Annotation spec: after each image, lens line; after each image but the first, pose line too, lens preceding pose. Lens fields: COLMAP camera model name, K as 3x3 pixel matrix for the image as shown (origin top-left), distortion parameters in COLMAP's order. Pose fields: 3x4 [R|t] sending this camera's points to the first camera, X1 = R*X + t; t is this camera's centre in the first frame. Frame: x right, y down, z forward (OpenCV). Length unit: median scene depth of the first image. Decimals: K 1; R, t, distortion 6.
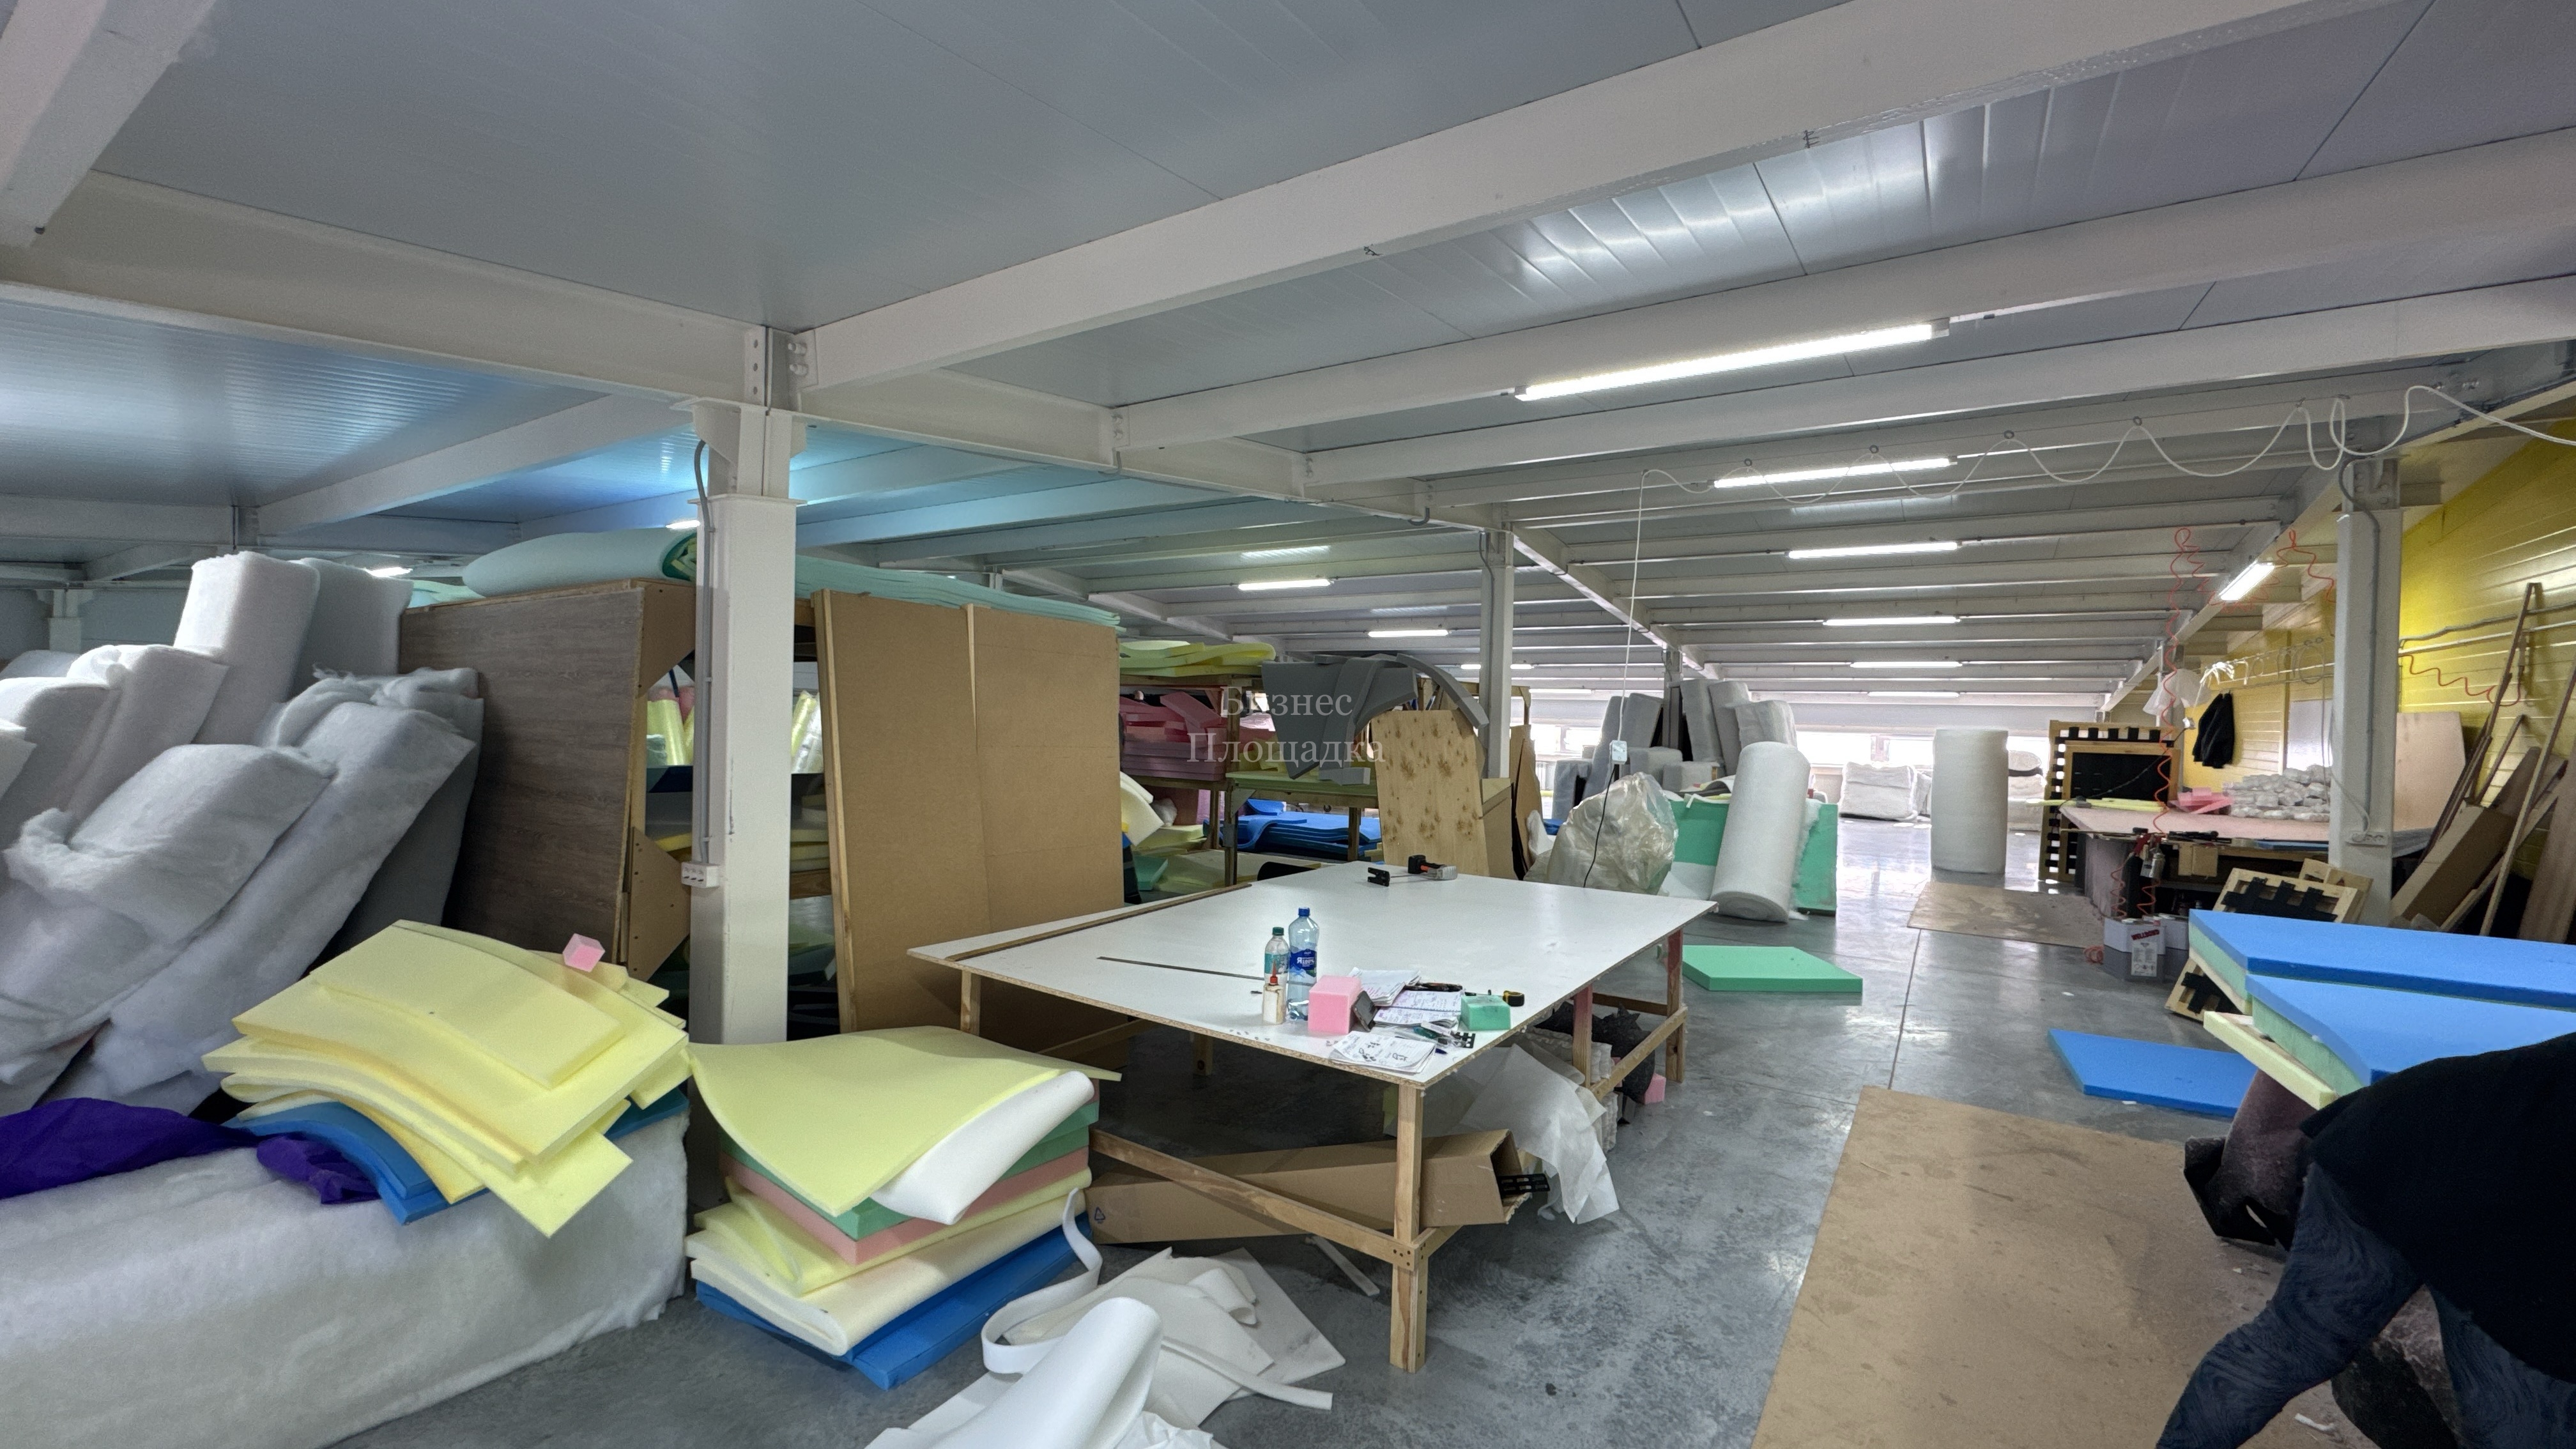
lens RADIAL K [[1027.8, 0, 1290.4], [0, 1027.8, 720.2], [0, 0, 1]] dist [-0.000661, -0.000600]
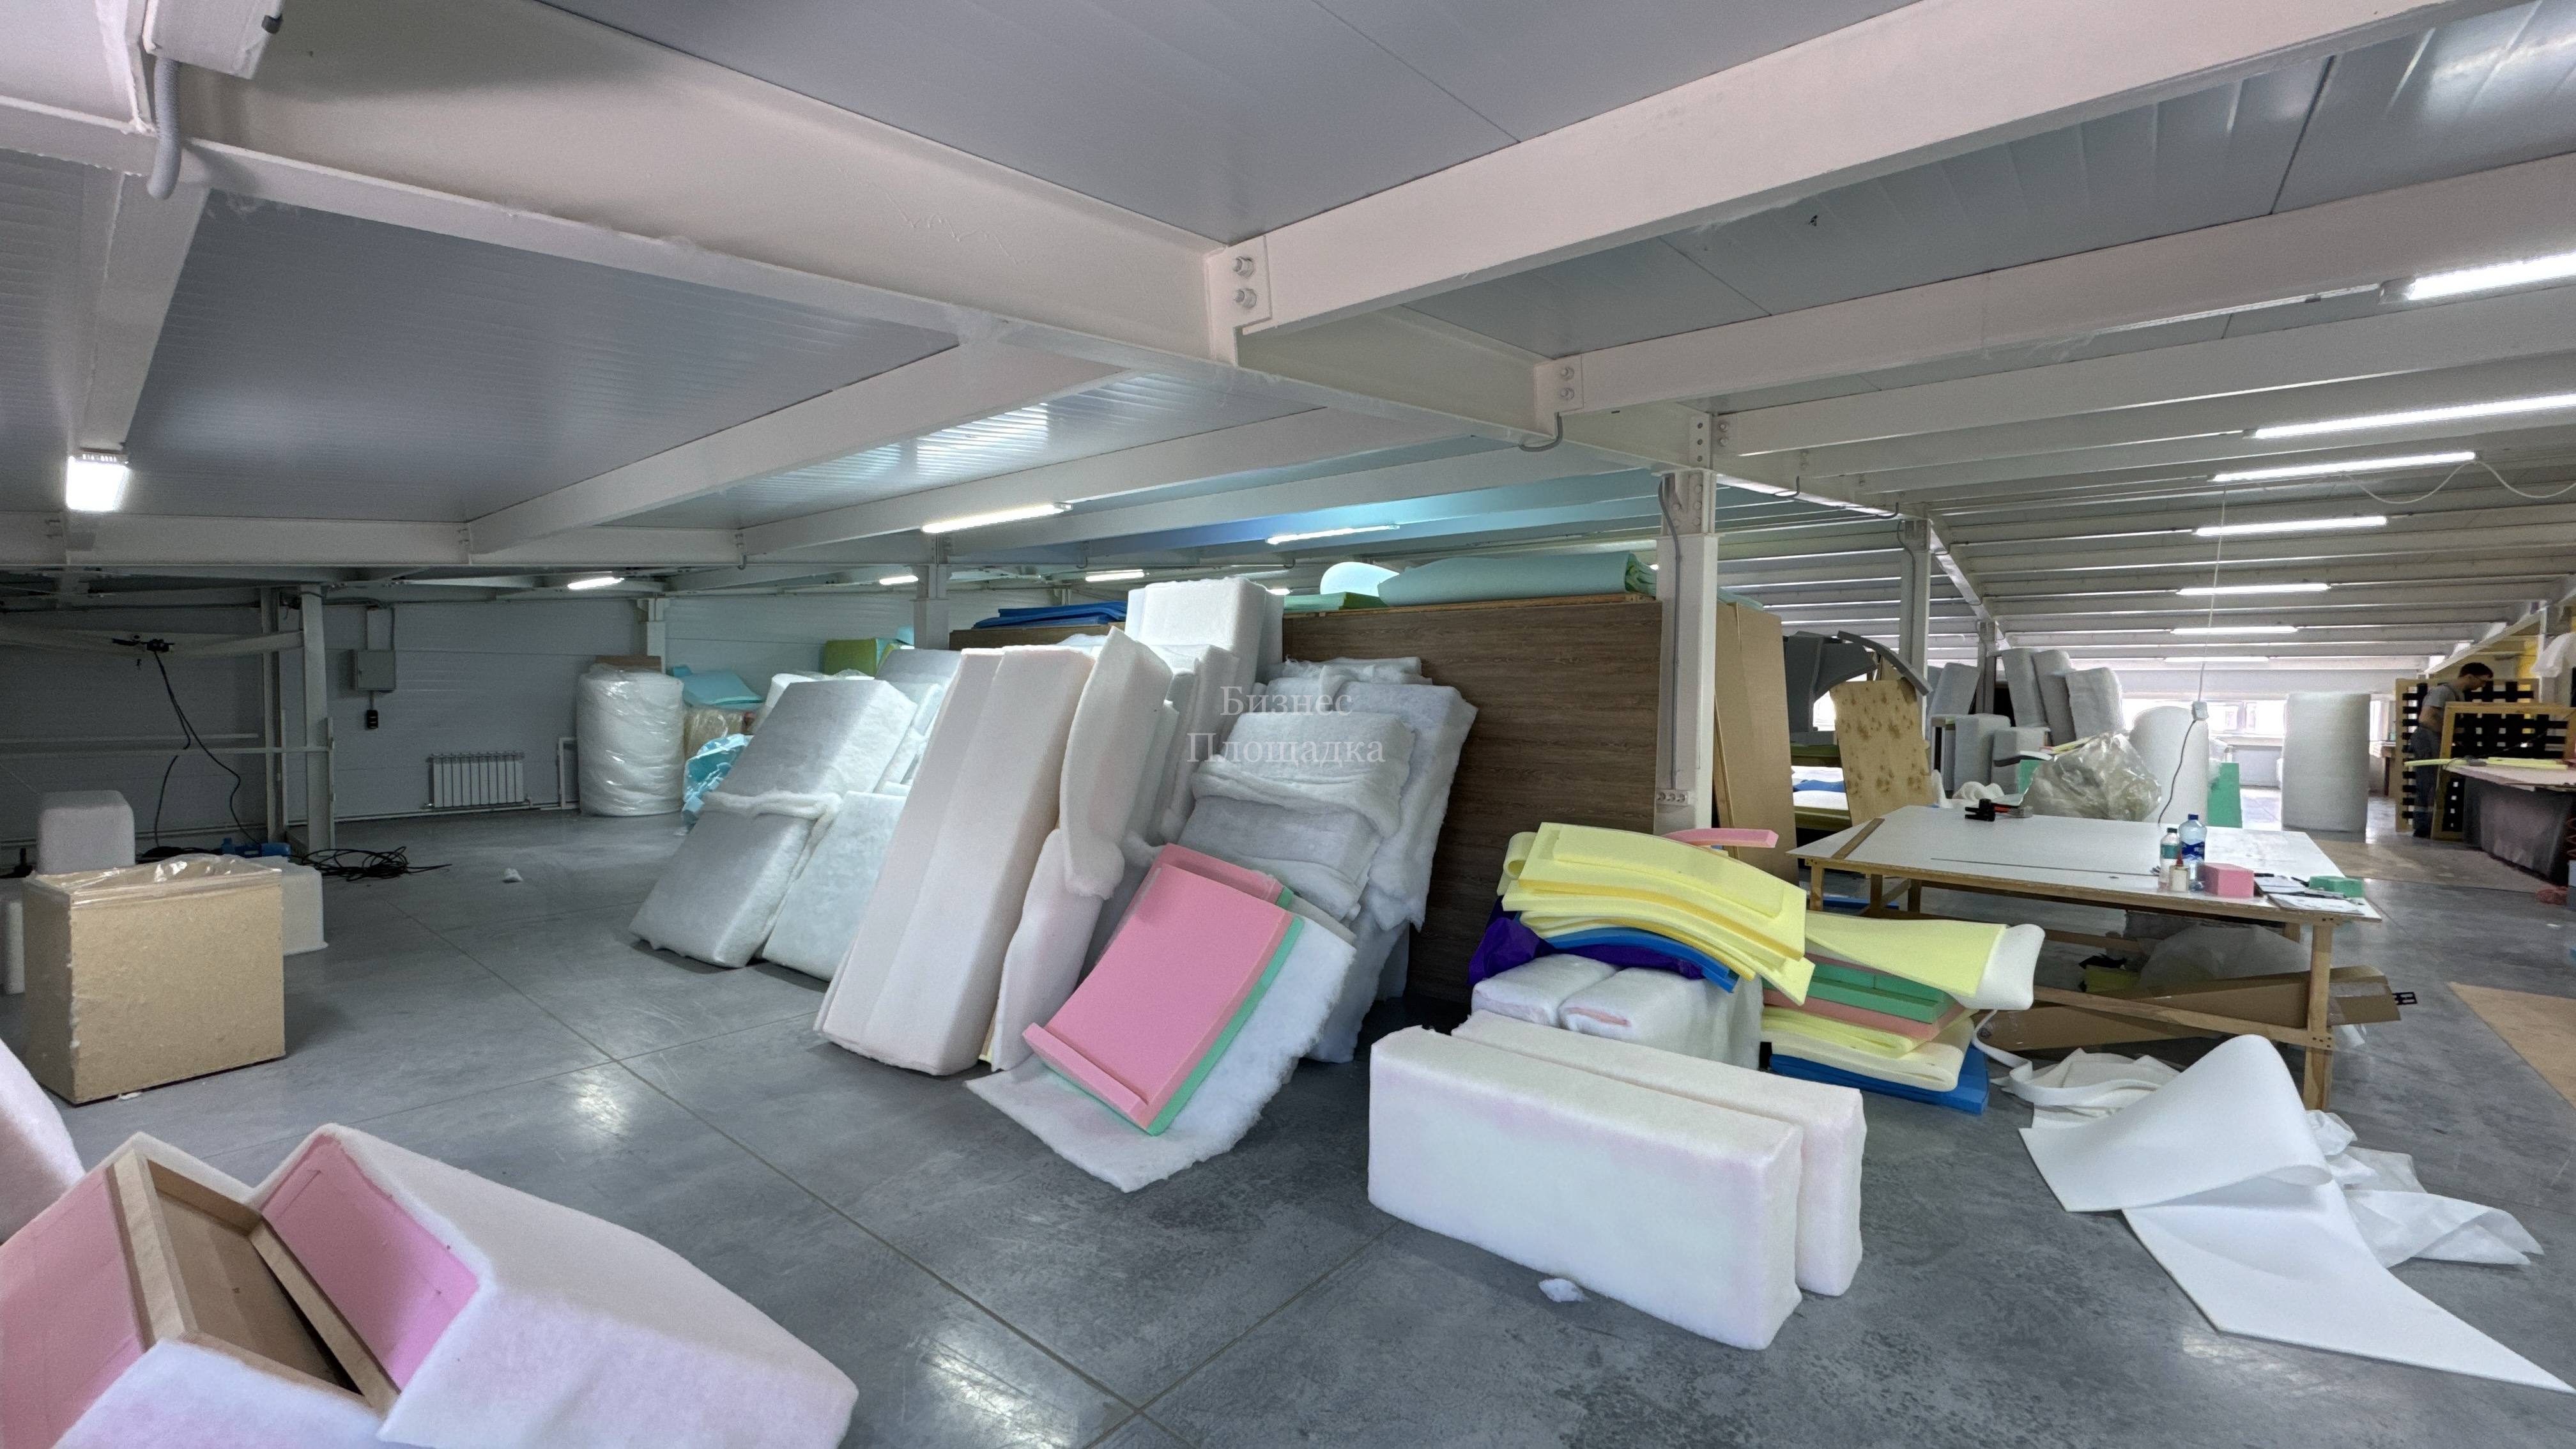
lens RADIAL K [[1027.8, 0, 1290.4], [0, 1027.8, 720.2], [0, 0, 1]] dist [-0.000661, -0.000600]
pose [[0.994083, -0.009448, -0.108215, -0.300465], [0.011939, 0.999678, 0.022398, 0.001131], [0.107969, -0.023557, 0.993875, -0.155988]]
